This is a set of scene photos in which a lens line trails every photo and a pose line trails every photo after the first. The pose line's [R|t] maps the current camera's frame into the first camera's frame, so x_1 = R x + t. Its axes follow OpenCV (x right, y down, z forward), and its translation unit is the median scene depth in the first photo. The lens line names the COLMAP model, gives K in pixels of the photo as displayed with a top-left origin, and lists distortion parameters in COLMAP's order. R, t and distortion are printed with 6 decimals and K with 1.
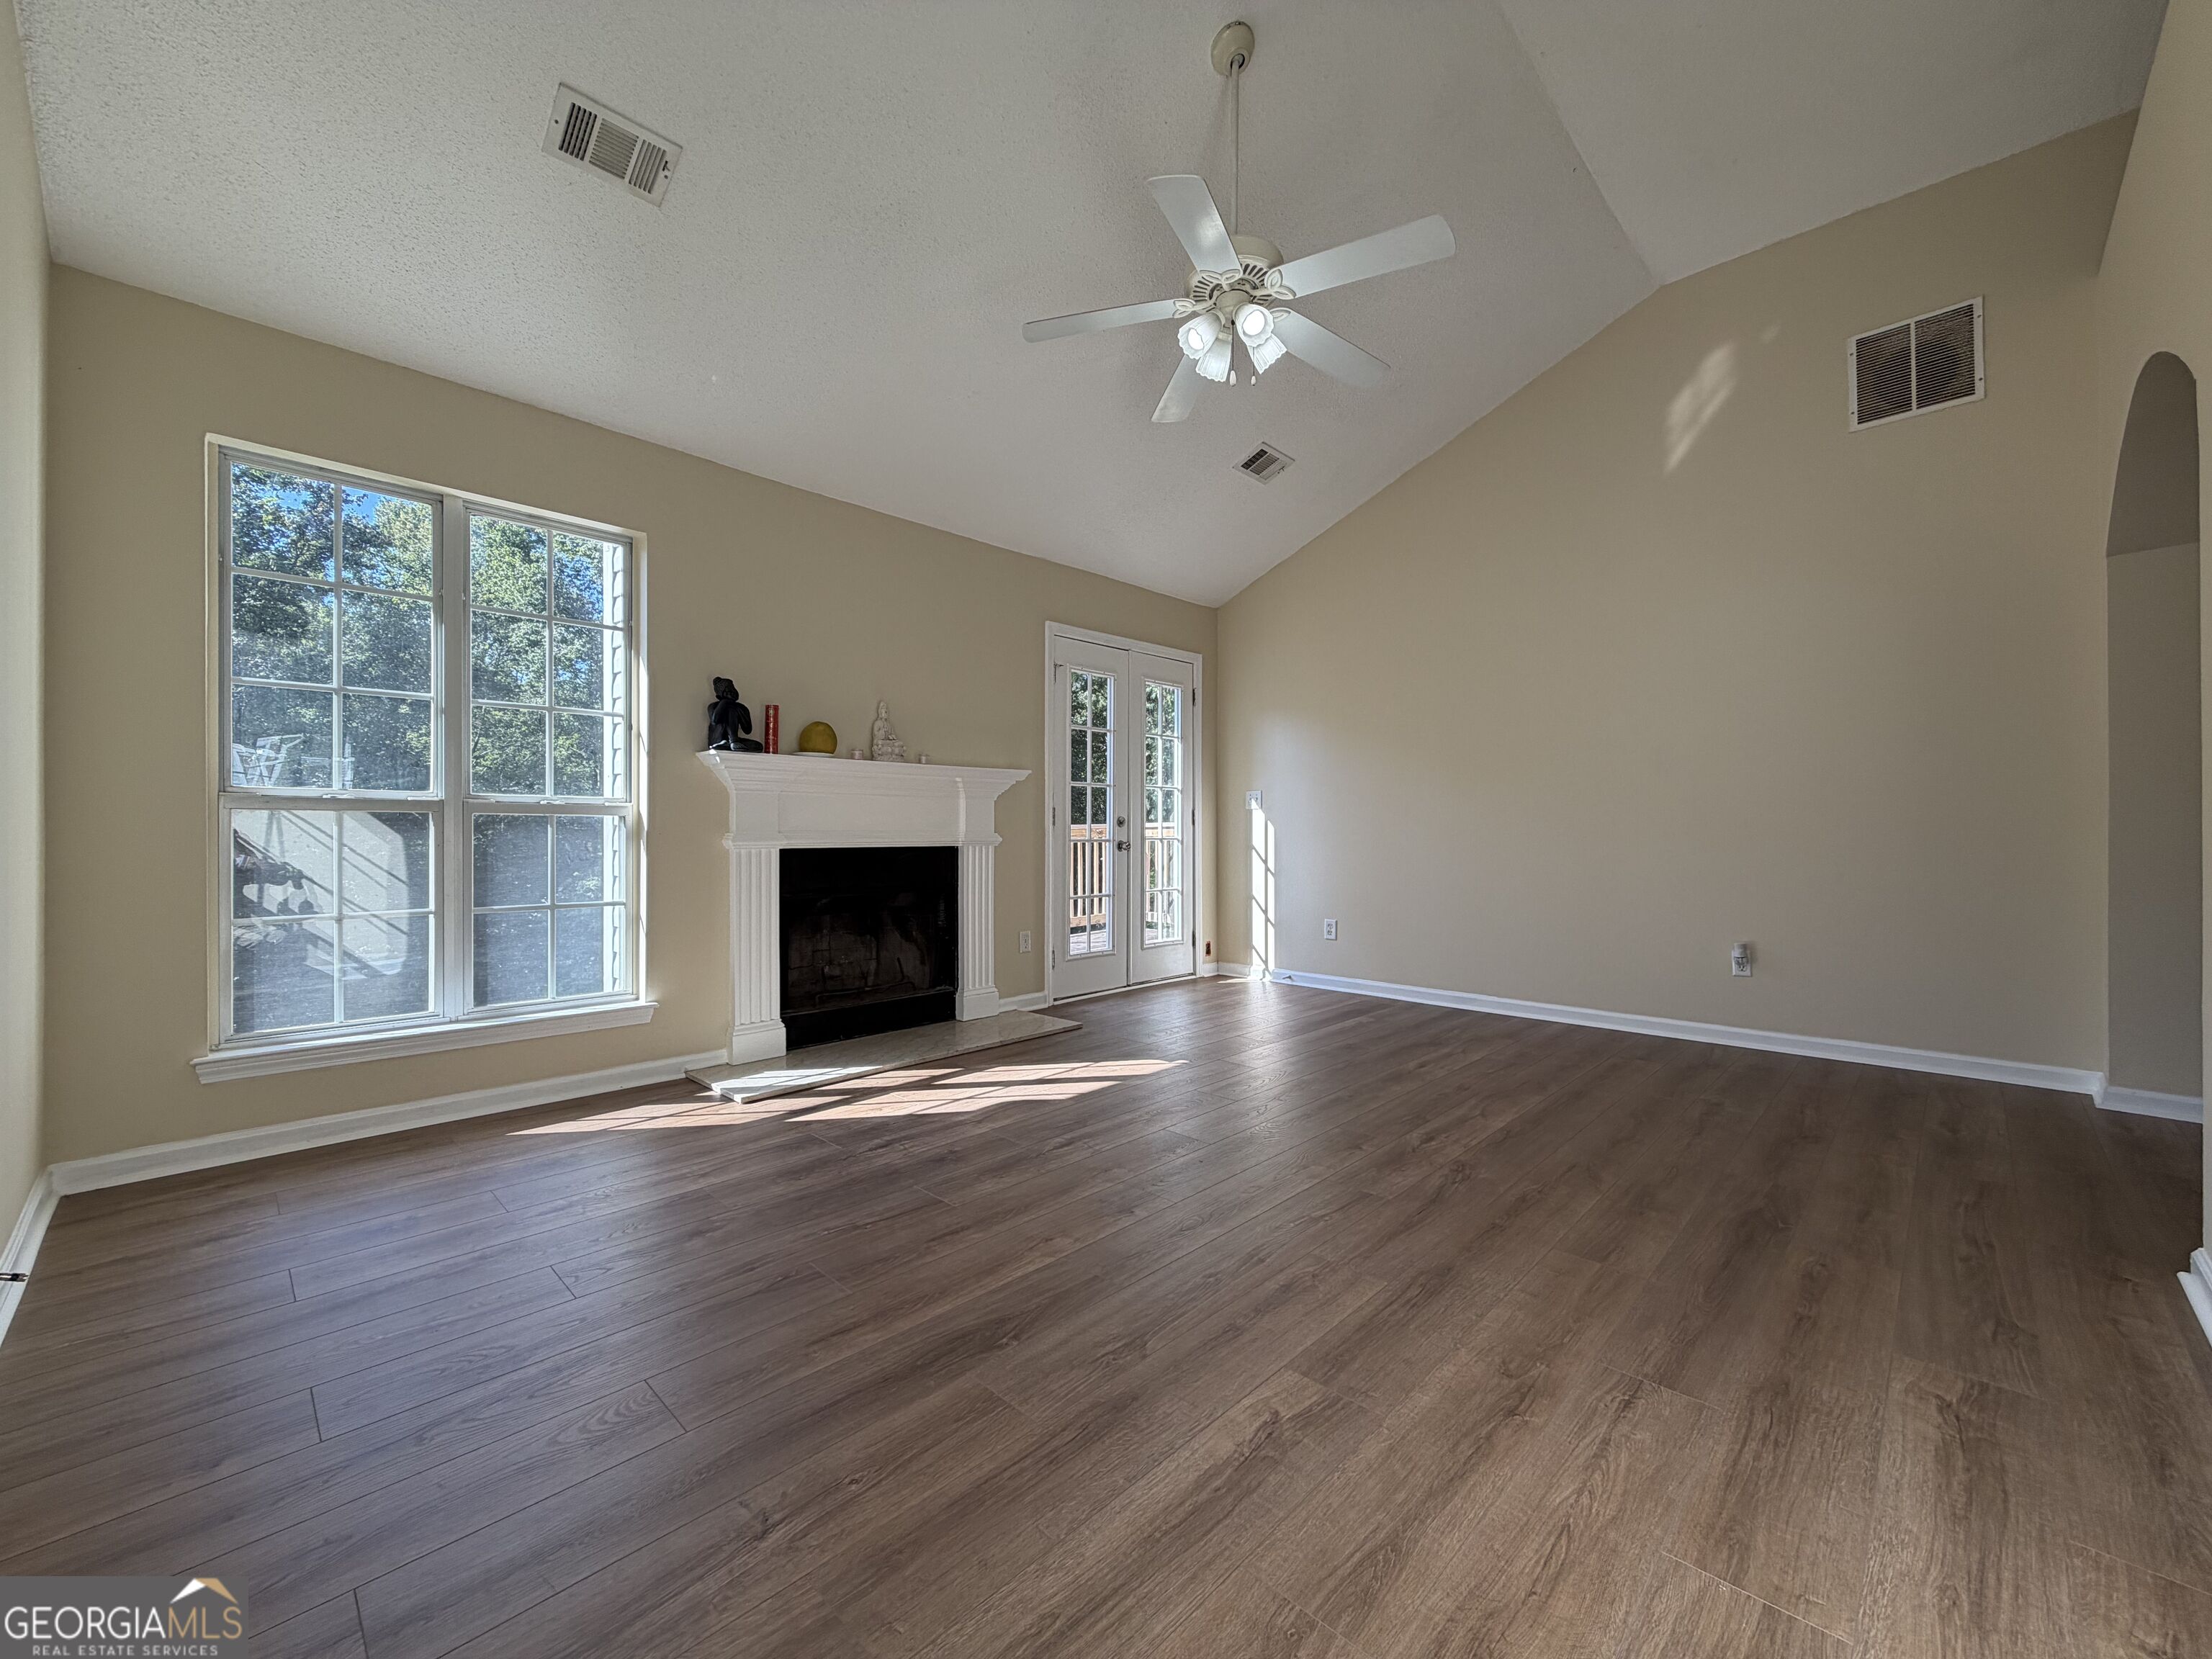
lens RADIAL K [[886.0, 0, 1104.1], [0, 886.0, 839.4], [0, 0, 1]] dist [-0.000069, -0.000034]
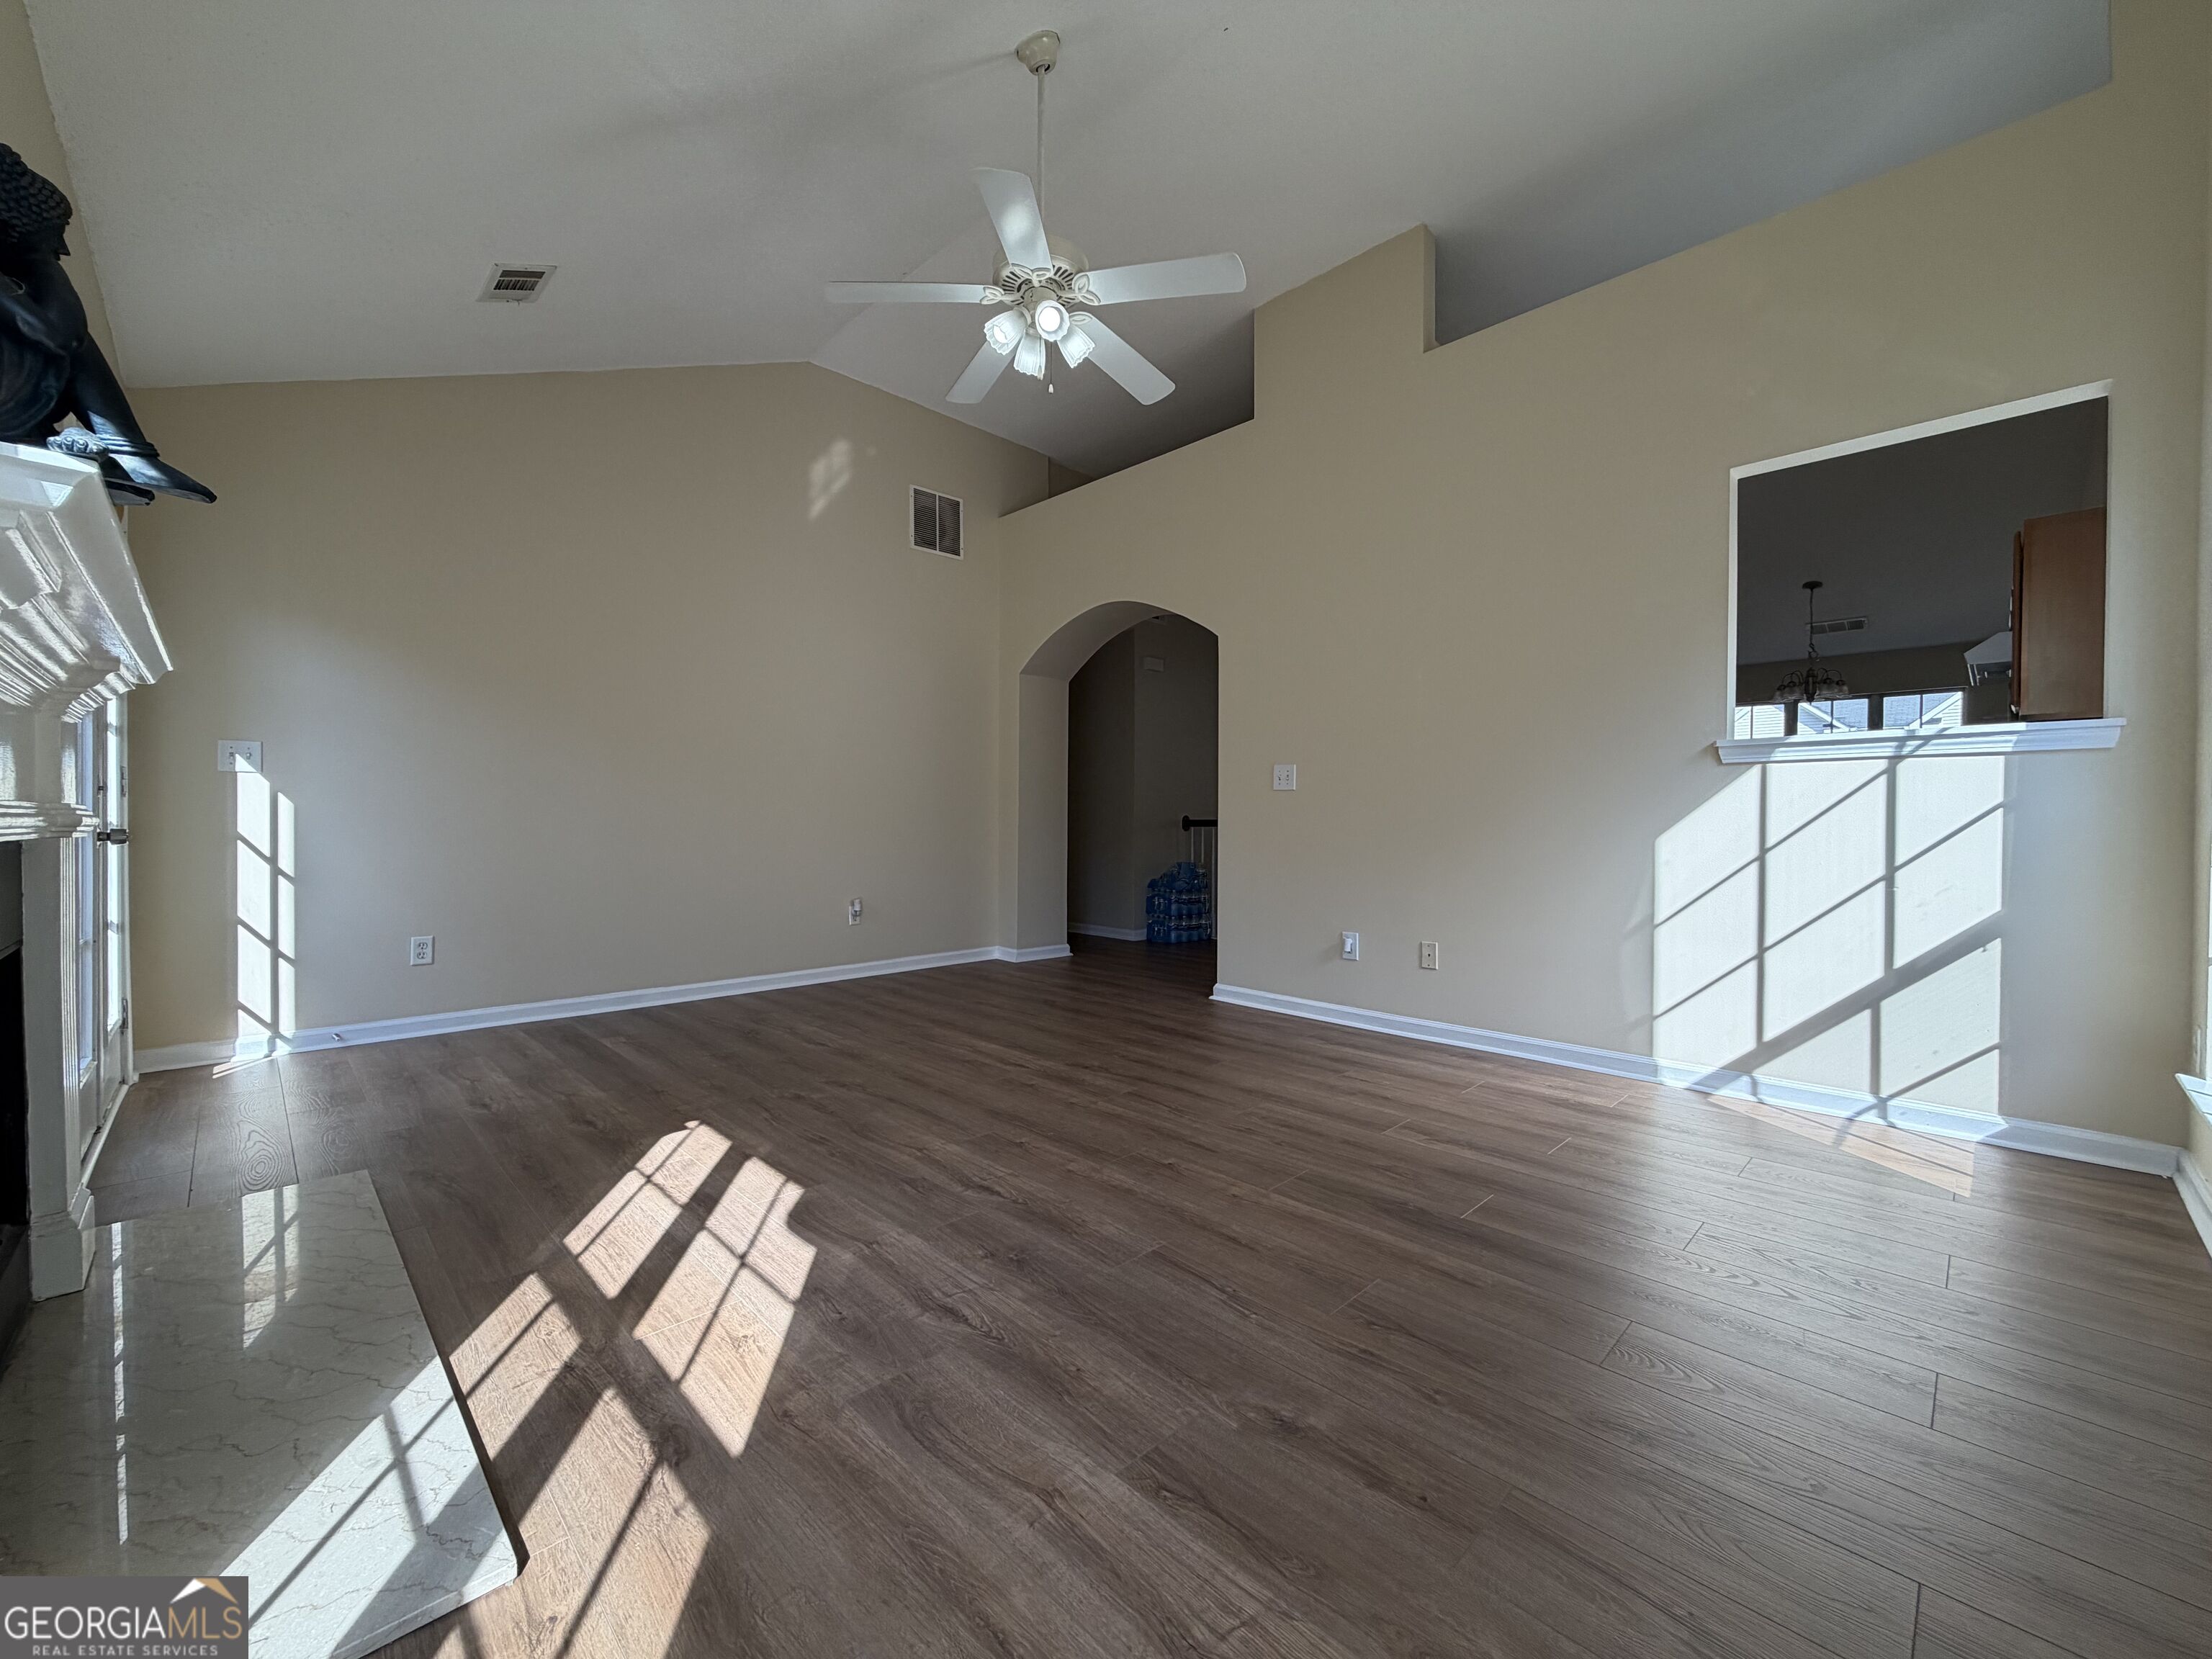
lens RADIAL K [[886.0, 0, 1103.1], [0, 886.0, 820.6], [0, 0, 1]] dist [-0.000069, -0.000034]
pose [[0.018036, 0.001444, 0.999836, -0.713038], [0.004723, 0.999988, -0.001530, 0.003245], [-0.999826, 0.004749, 0.018029, 0.722495]]
